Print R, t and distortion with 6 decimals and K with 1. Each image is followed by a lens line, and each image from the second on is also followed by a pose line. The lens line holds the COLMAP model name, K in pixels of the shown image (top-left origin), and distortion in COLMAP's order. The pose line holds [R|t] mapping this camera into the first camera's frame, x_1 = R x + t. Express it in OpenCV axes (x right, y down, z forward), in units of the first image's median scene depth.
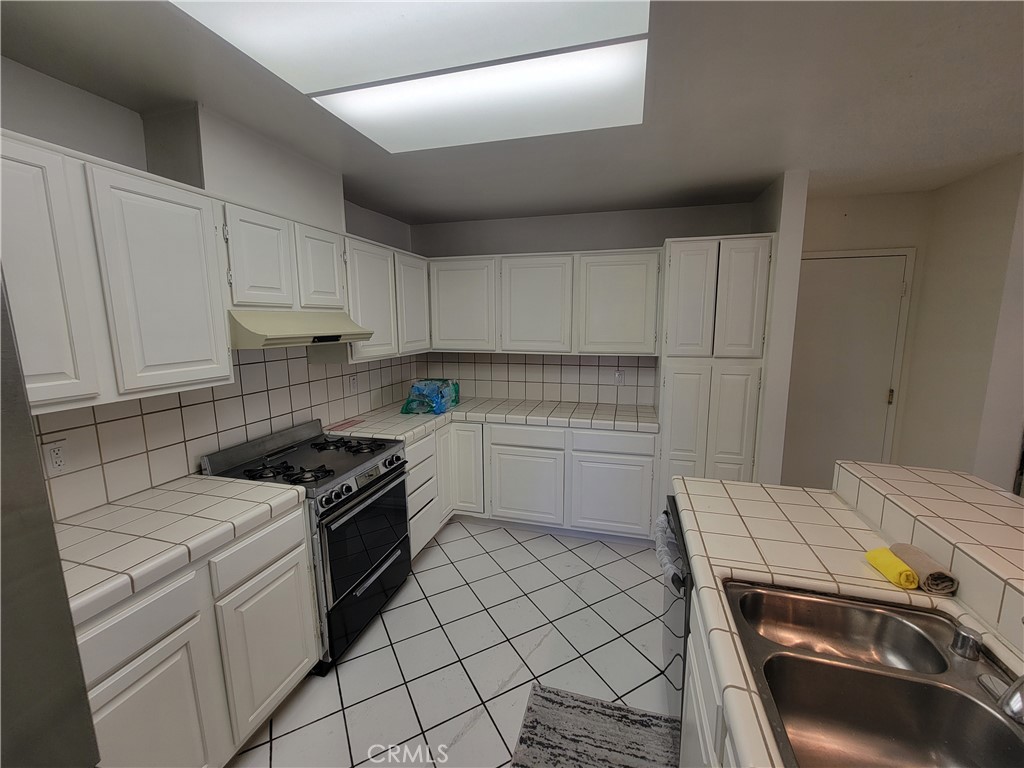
lens RADIAL K [[422.1, 0, 514.0], [0, 422.1, 386.6], [0, 0, 1]] dist [0.000263, 0.000699]
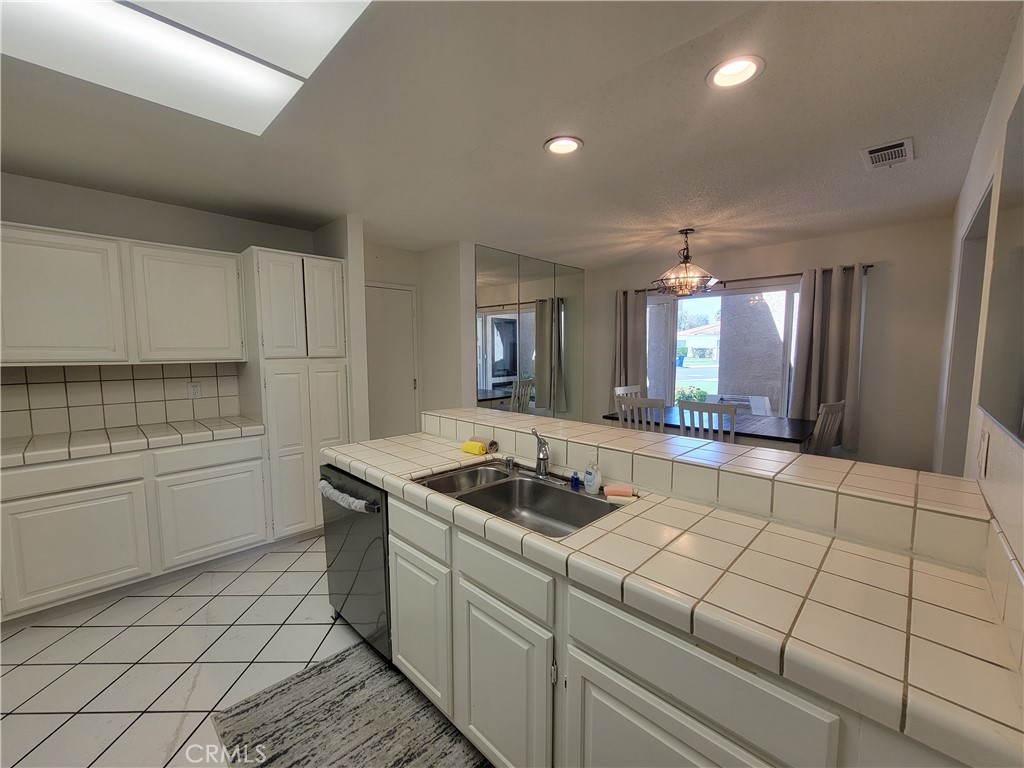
lens RADIAL K [[417.7, 0, 515.1], [0, 417.7, 388.1], [0, 0, 1]] dist [-0.000115, 0.000593]
pose [[0.484823, -0.079902, 0.870955, -0.291593], [0.136536, 0.990524, 0.014868, 0.084059], [-0.863889, 0.111708, 0.491138, -0.038269]]
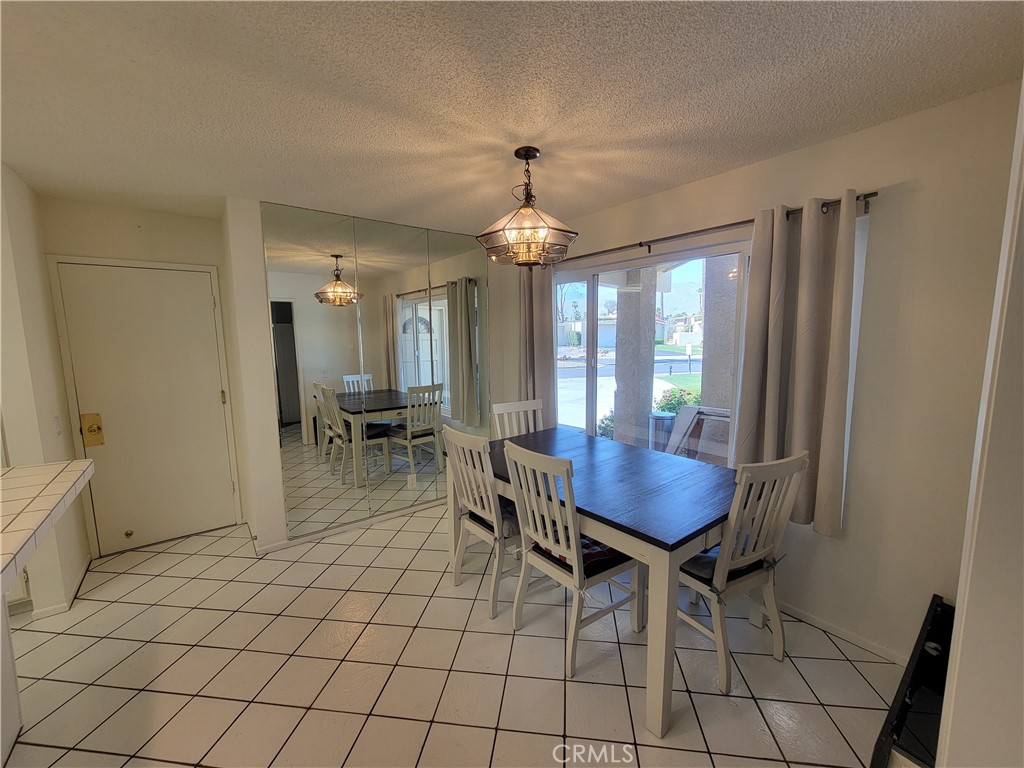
lens RADIAL K [[416.0, 0, 511.8], [0, 416.0, 389.3], [0, 0, 1]] dist [-0.001429, 0.000561]
pose [[0.601778, -0.101447, 0.792195, 0.626048], [0.130908, 0.991014, 0.027466, 0.096493], [-0.787862, 0.087176, 0.609650, -0.368573]]
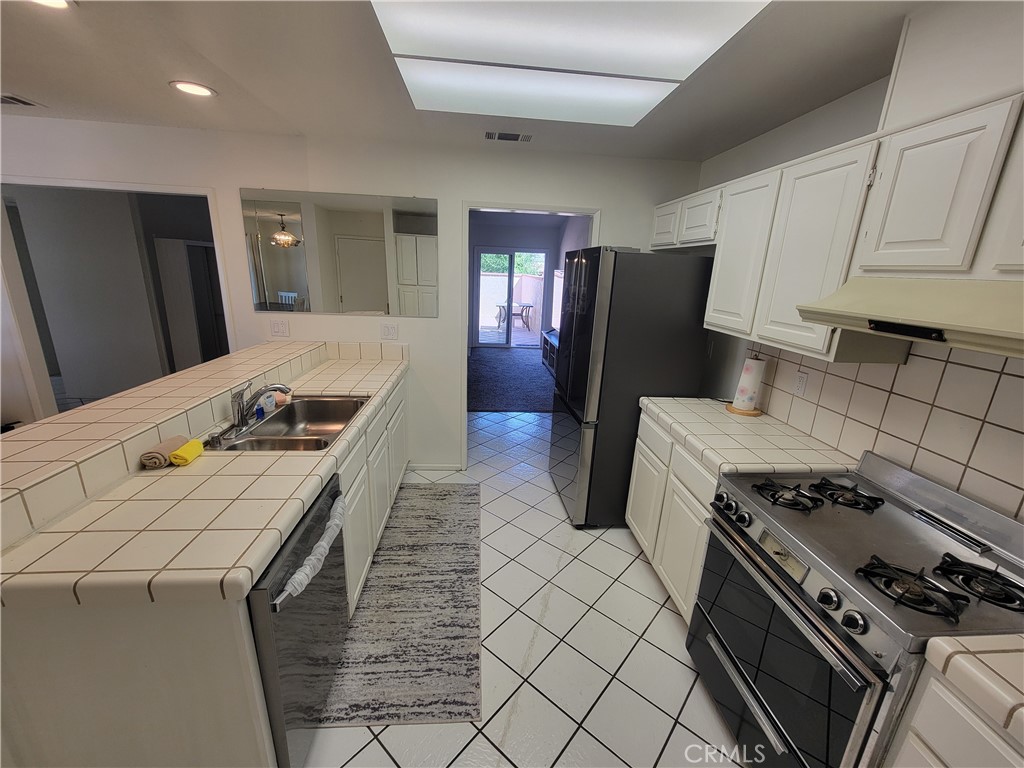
lens RADIAL K [[419.2, 0, 516.3], [0, 419.2, 387.0], [0, 0, 1]] dist [-0.001240, 0.000624]
pose [[-0.938959, 0.060386, -0.338687, 0.182779], [-0.089775, 0.907356, 0.410665, -0.202345], [0.332108, 0.416003, -0.846549, 1.205852]]
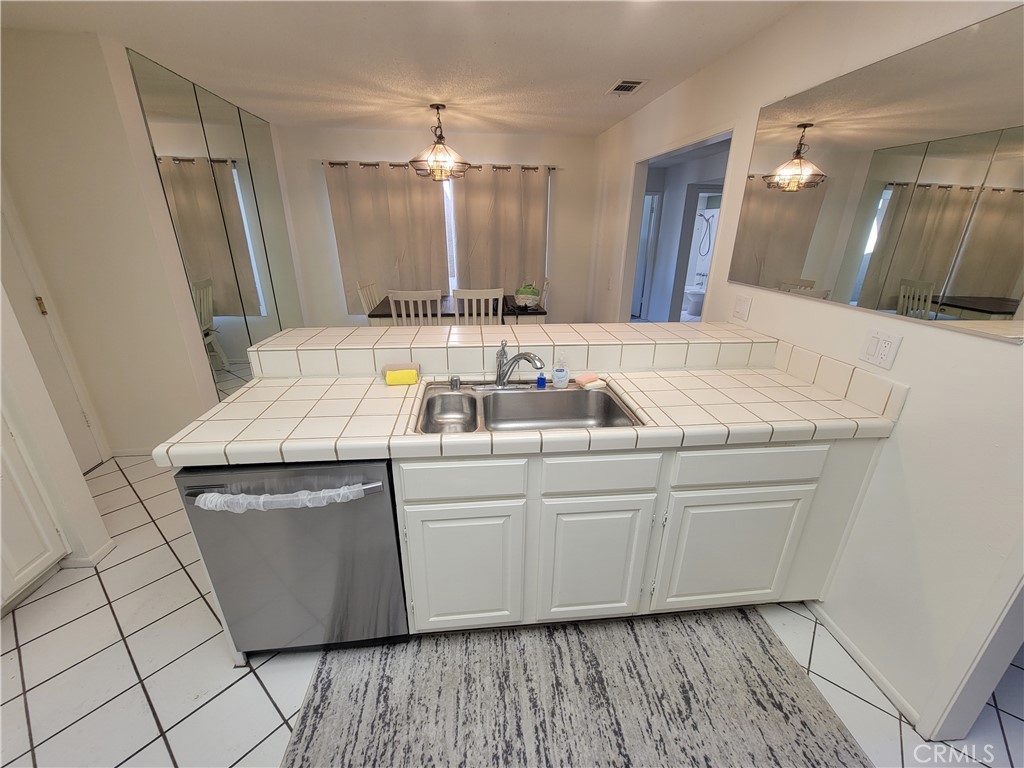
lens RADIAL K [[416.9, 0, 512.8], [0, 416.9, 387.2], [0, 0, 1]] dist [-0.002880, -0.000103]
pose [[-0.363199, -0.335192, 0.869329, -0.281372], [0.135381, 0.904157, 0.405182, -0.047584], [-0.921824, 0.264852, -0.283010, 0.539536]]
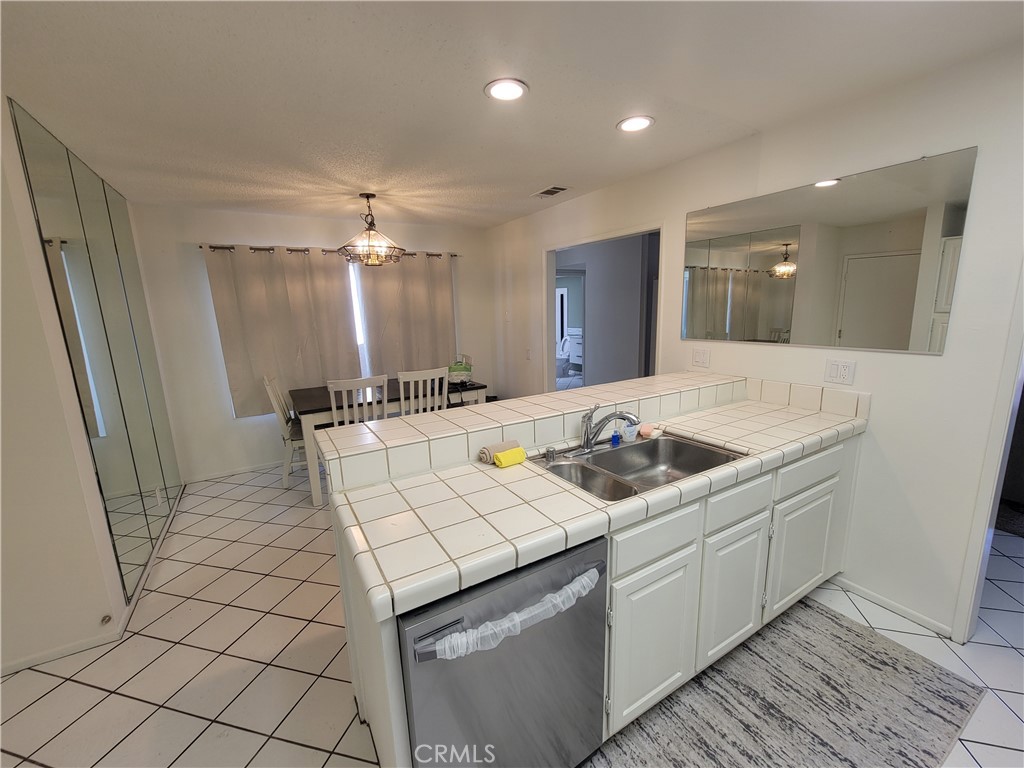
lens RADIAL K [[416.0, 0, 511.8], [0, 416.0, 389.3], [0, 0, 1]] dist [-0.001429, 0.000561]
pose [[-0.718634, -0.108809, 0.686823, -0.019947], [0.141240, 0.944256, 0.297374, -0.103608], [-0.680894, 0.310710, -0.663206, 0.938490]]
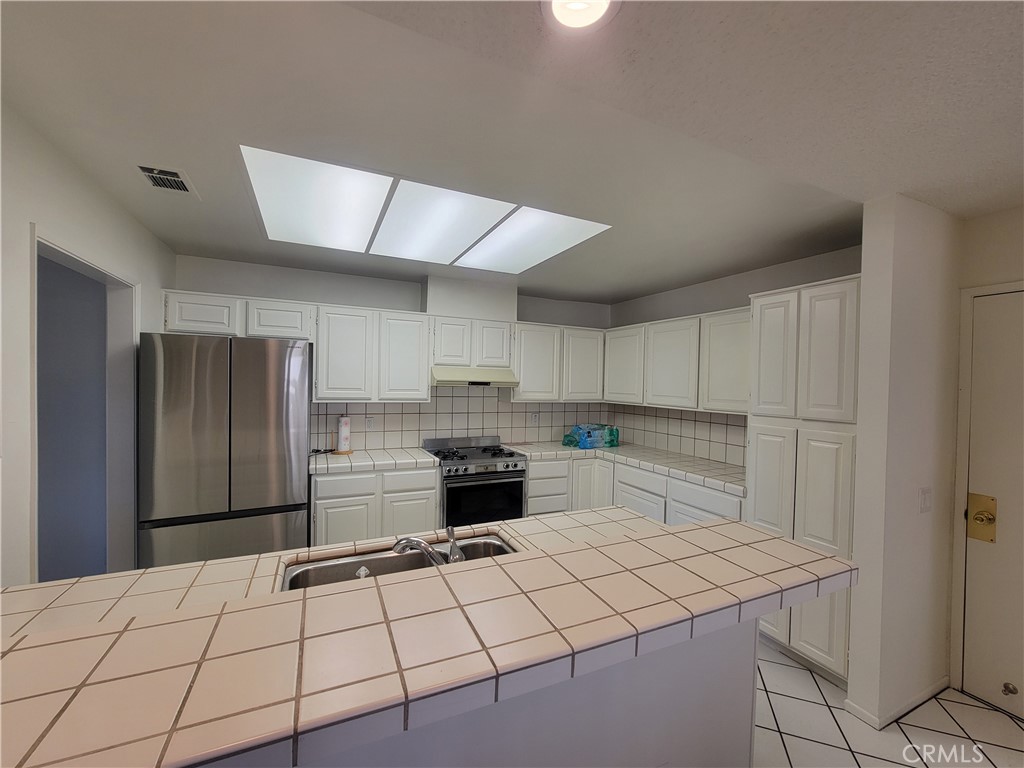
lens RADIAL K [[416.0, 0, 511.8], [0, 416.0, 389.3], [0, 0, 1]] dist [-0.001429, 0.000561]
pose [[0.645162, 0.029255, -0.763486, 0.872311], [-0.142342, 0.986375, -0.082486, 0.029904], [0.750670, 0.161893, 0.640535, 0.005873]]
